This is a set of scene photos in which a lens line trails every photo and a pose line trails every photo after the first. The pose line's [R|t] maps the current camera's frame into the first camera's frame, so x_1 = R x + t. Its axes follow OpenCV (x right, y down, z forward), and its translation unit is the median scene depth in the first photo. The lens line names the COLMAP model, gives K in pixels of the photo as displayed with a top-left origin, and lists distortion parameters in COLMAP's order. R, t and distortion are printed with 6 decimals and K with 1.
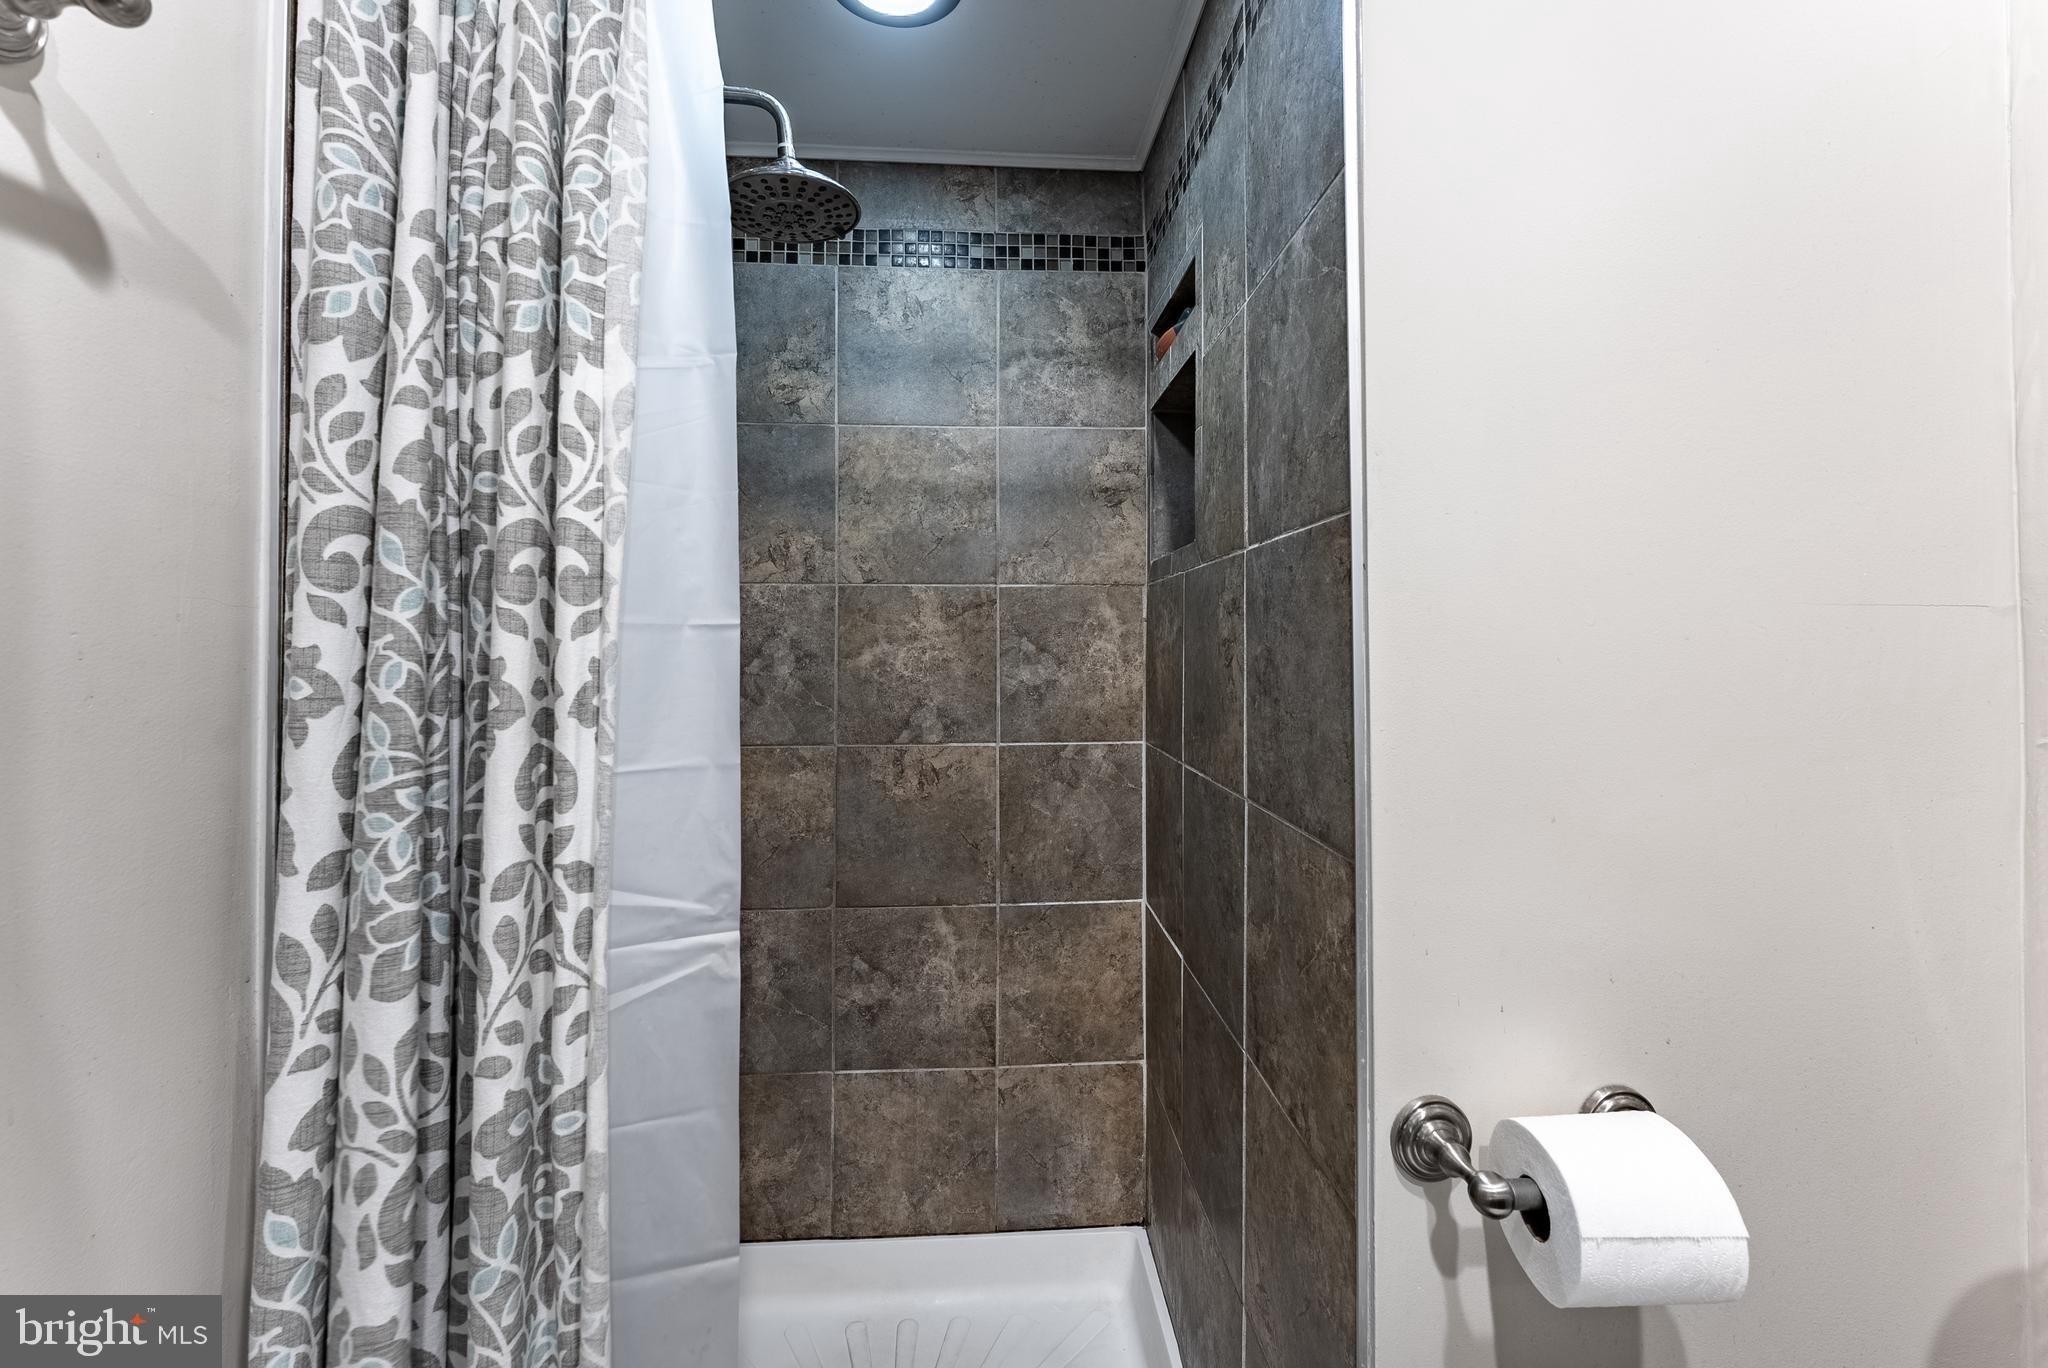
lens RADIAL K [[850.9, 0, 1032.1], [0, 850.9, 619.8], [0, 0, 1]] dist [-0.000202, 0.000313]
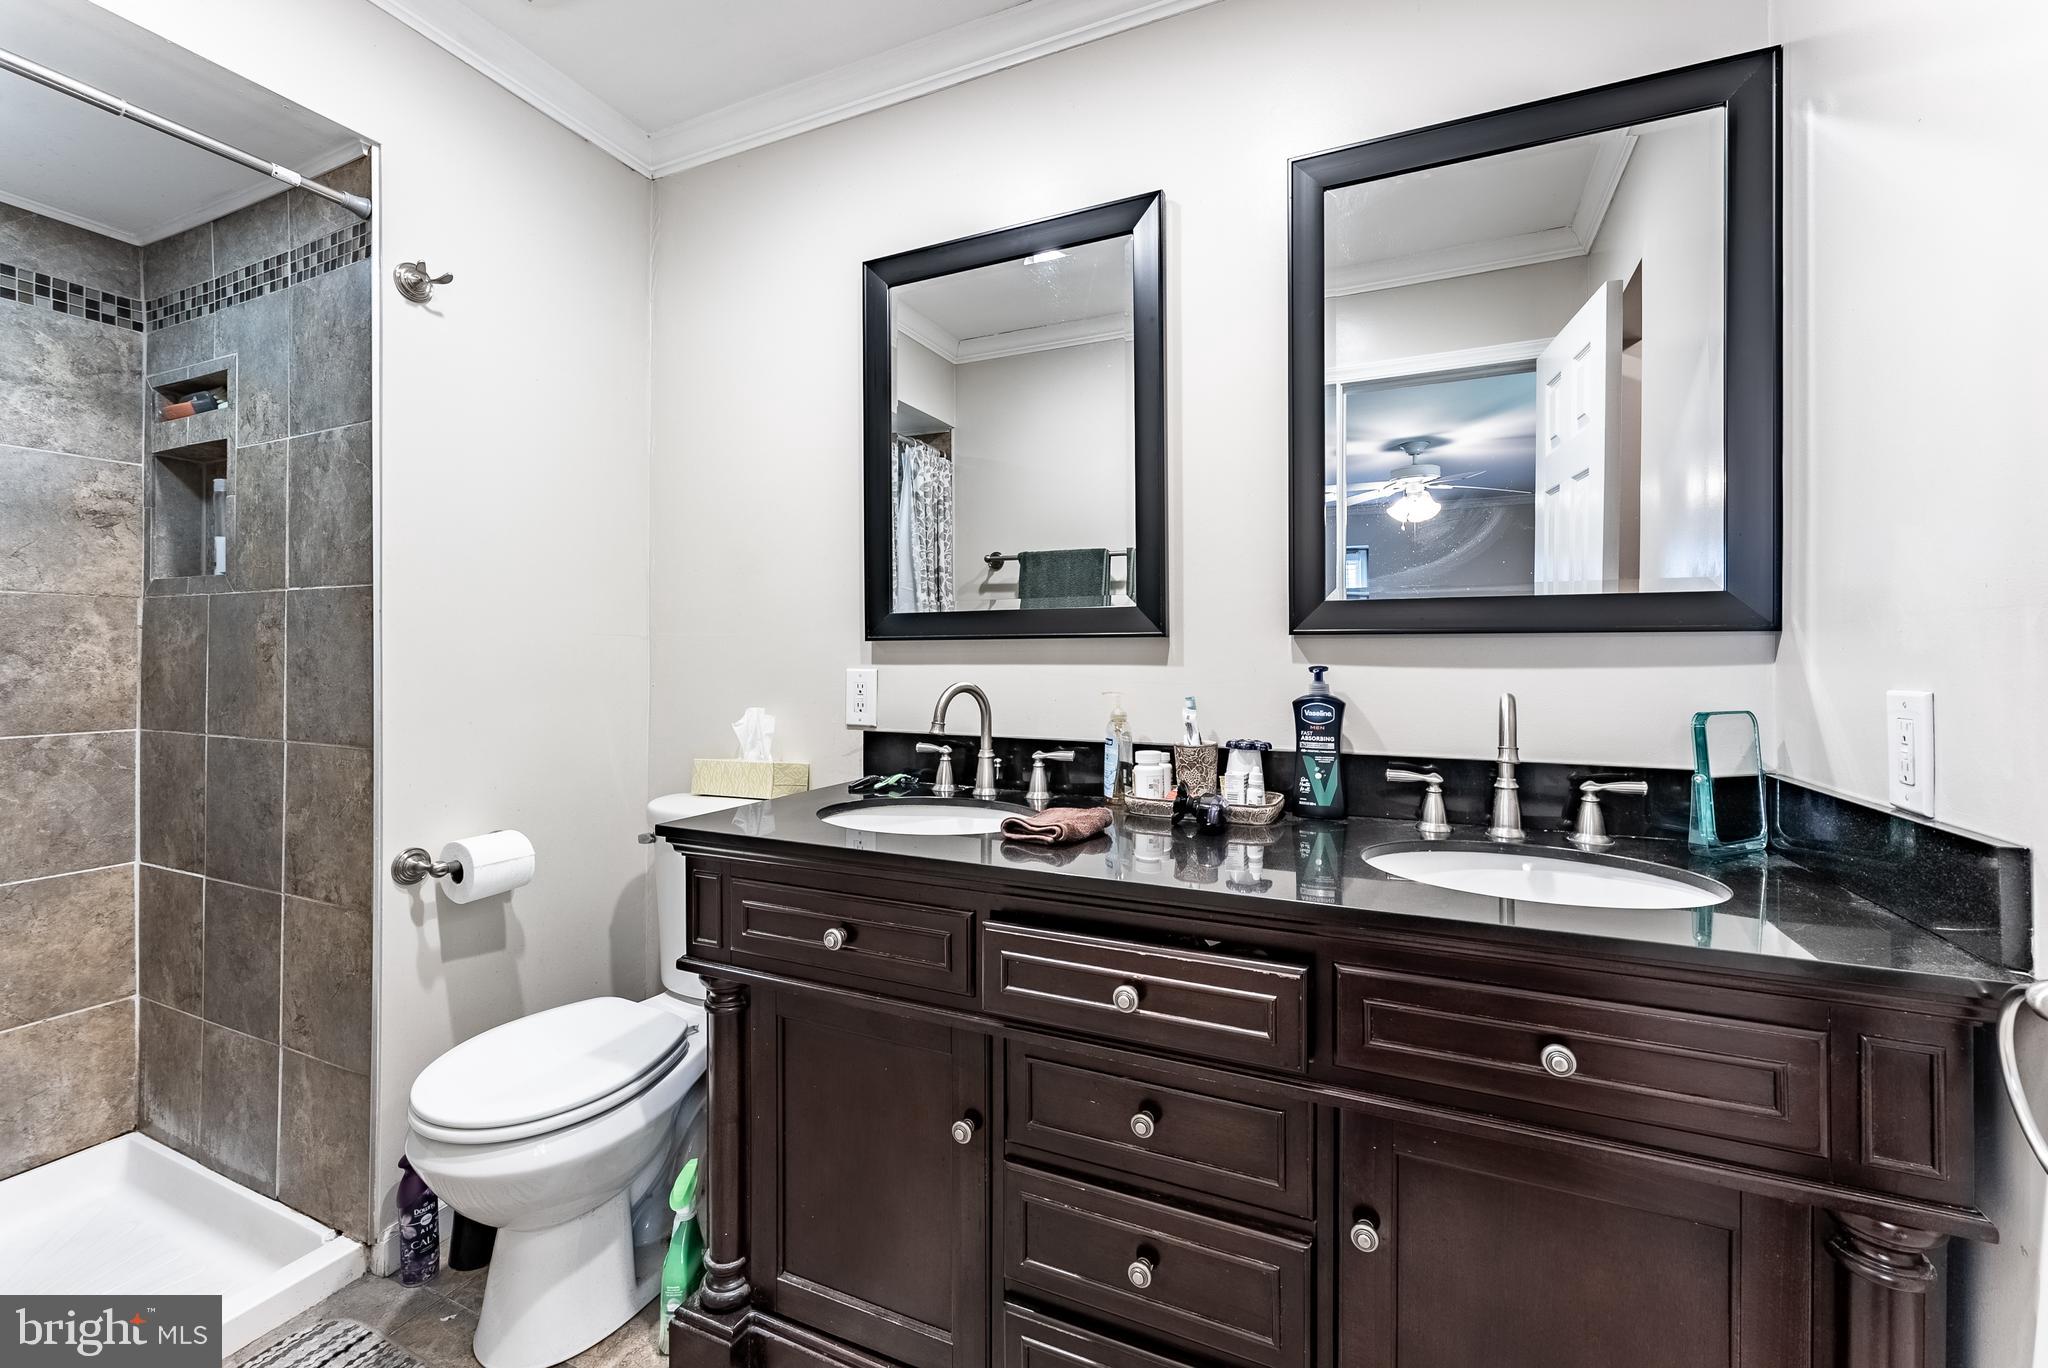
lens RADIAL K [[850.9, 0, 1025.7], [0, 850.9, 663.9], [0, 0, 1]] dist [-0.000202, 0.000313]
pose [[0.475559, -0.005687, 0.879665, -0.326680], [-0.029413, 0.999317, 0.022361, -0.011270], [-0.879192, -0.036508, 0.475067, -0.657214]]
